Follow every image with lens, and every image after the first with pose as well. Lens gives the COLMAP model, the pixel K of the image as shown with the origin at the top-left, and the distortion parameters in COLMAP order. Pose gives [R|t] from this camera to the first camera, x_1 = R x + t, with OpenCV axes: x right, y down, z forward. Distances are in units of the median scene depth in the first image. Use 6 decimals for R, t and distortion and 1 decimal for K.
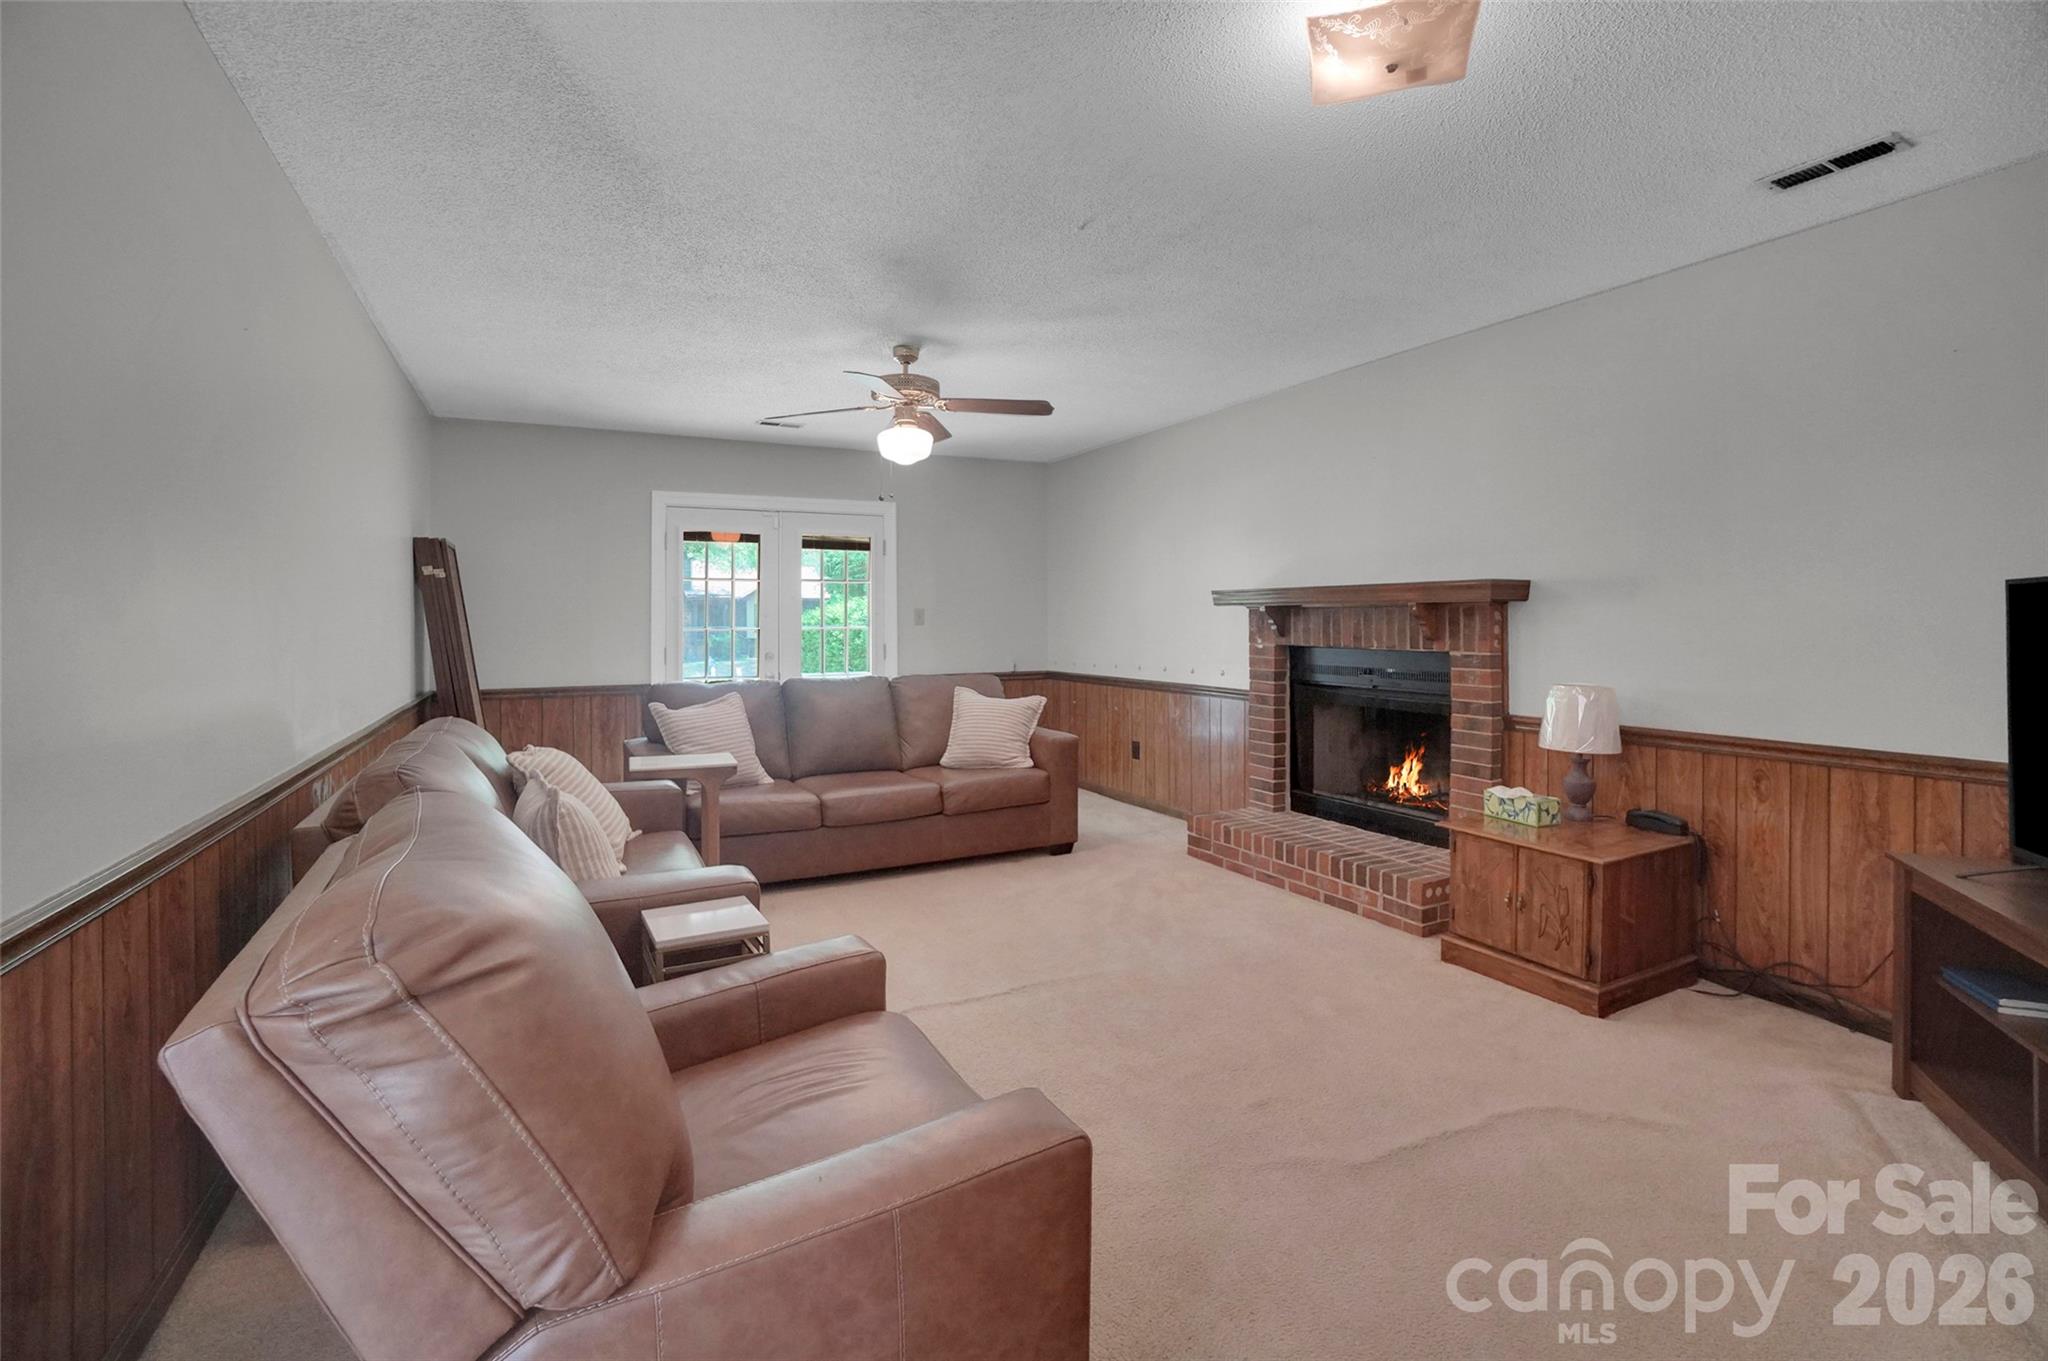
lens RADIAL K [[934.6, 0, 1008.6], [0, 934.6, 632.1], [0, 0, 1]] dist [-0.047108, 0.014144]
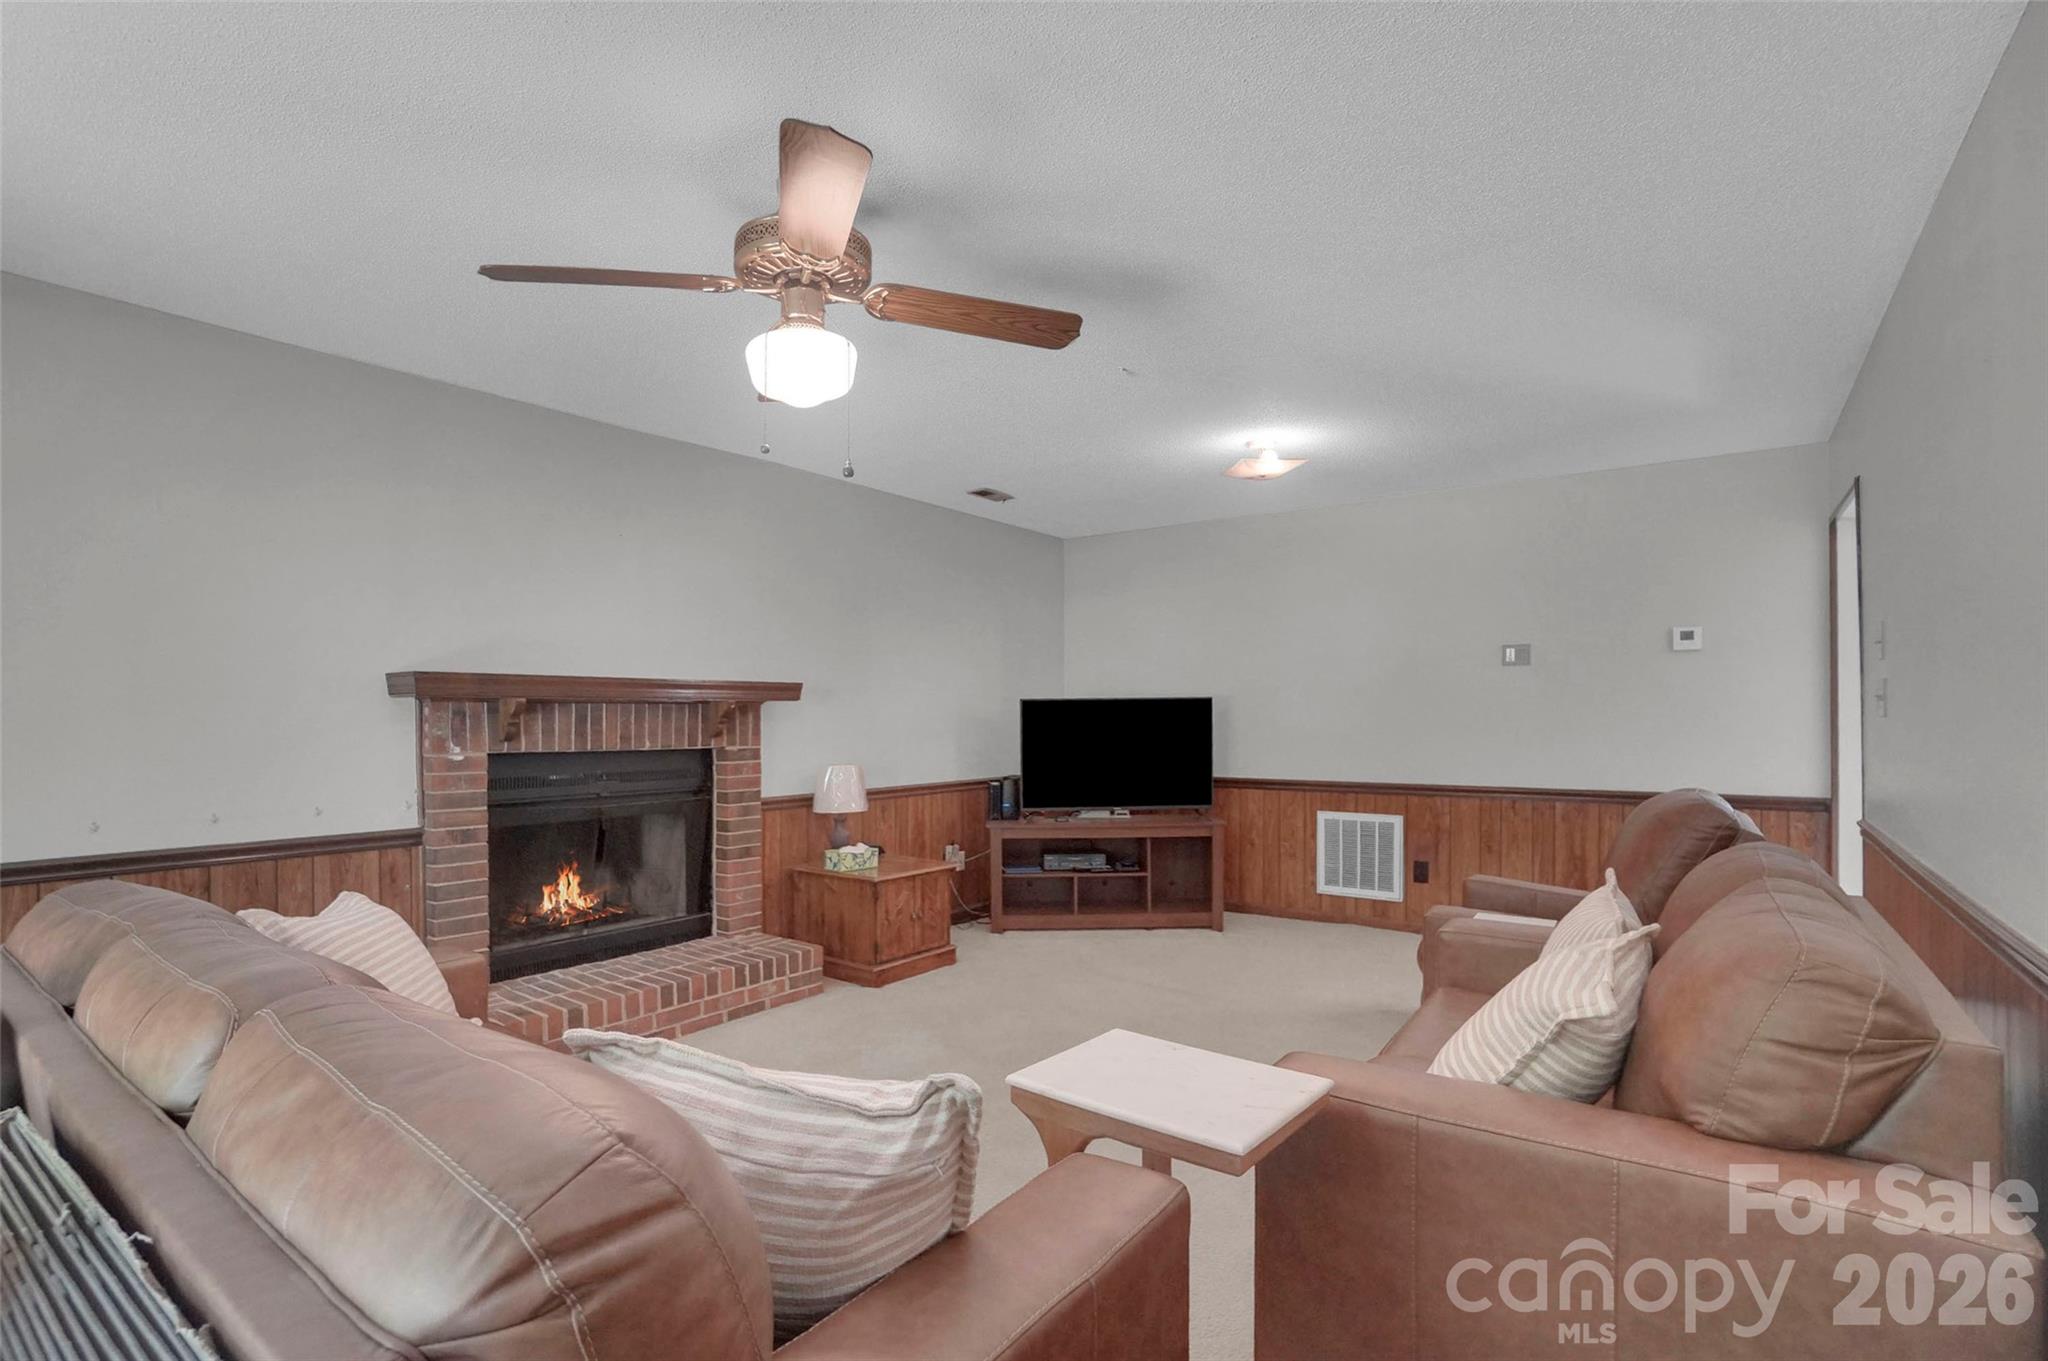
lens RADIAL K [[934.6, 0, 1019.5], [0, 934.6, 684.8], [0, 0, 1]] dist [-0.047108, 0.014144]
pose [[-0.444778, 0.009446, 0.895591, -0.539036], [-0.005728, 0.999894, -0.013391, -0.032352], [-0.895622, -0.011087, -0.444677, 0.982706]]
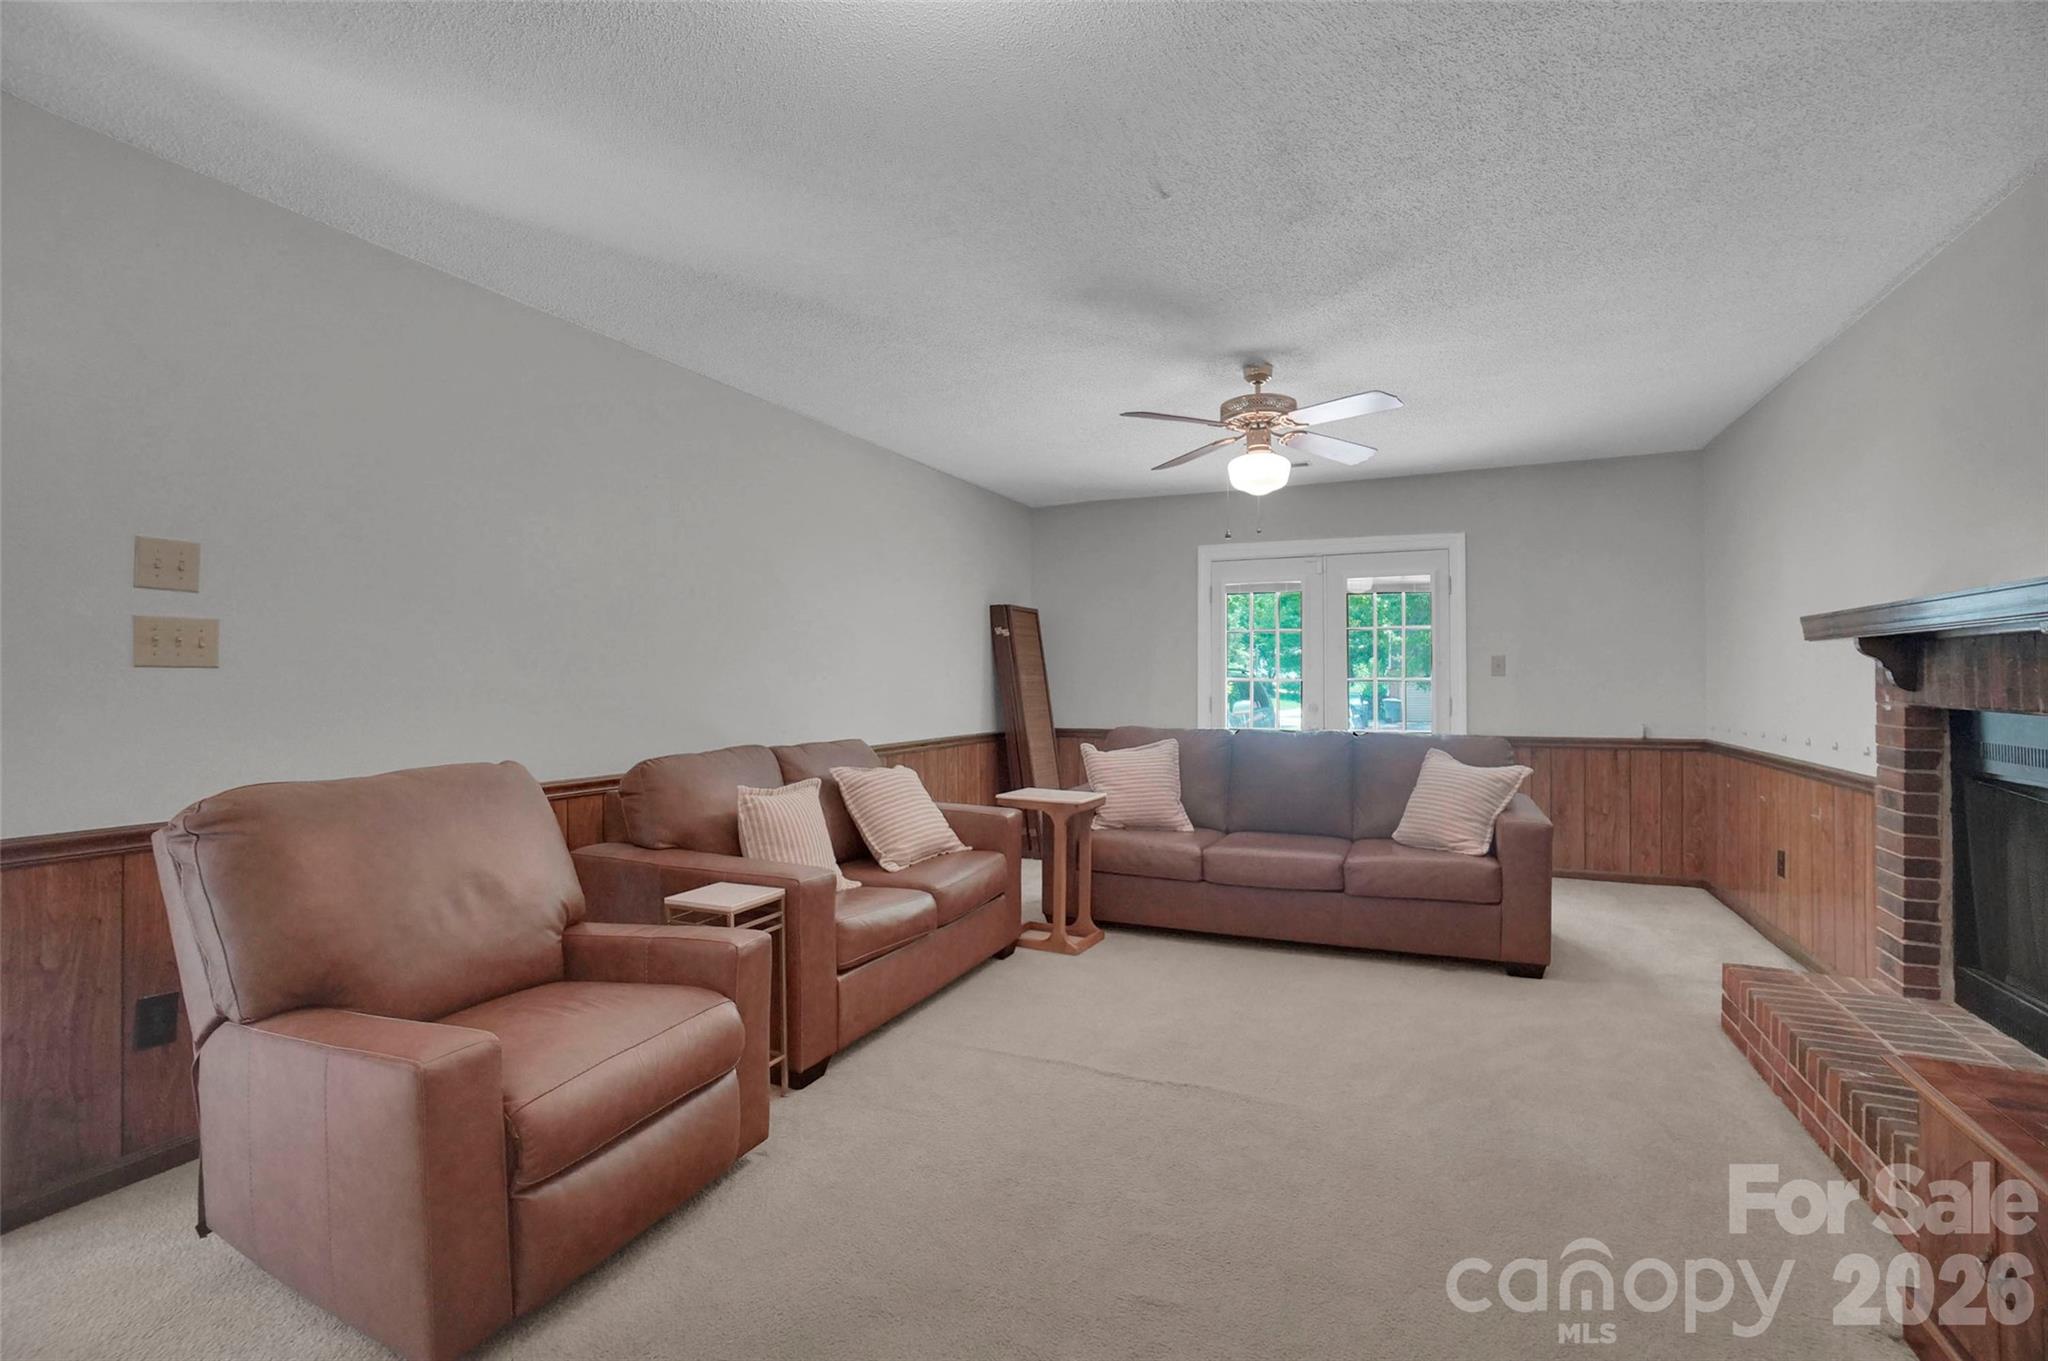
lens RADIAL K [[934.6, 0, 1022.2], [0, 934.6, 682.0], [0, 0, 1]] dist [-0.047108, 0.014144]
pose [[0.616441, 0.004275, -0.787390, 0.403130], [-0.009154, 0.999957, -0.001737, 0.005455], [0.787348, 0.008279, 0.616453, 0.231084]]
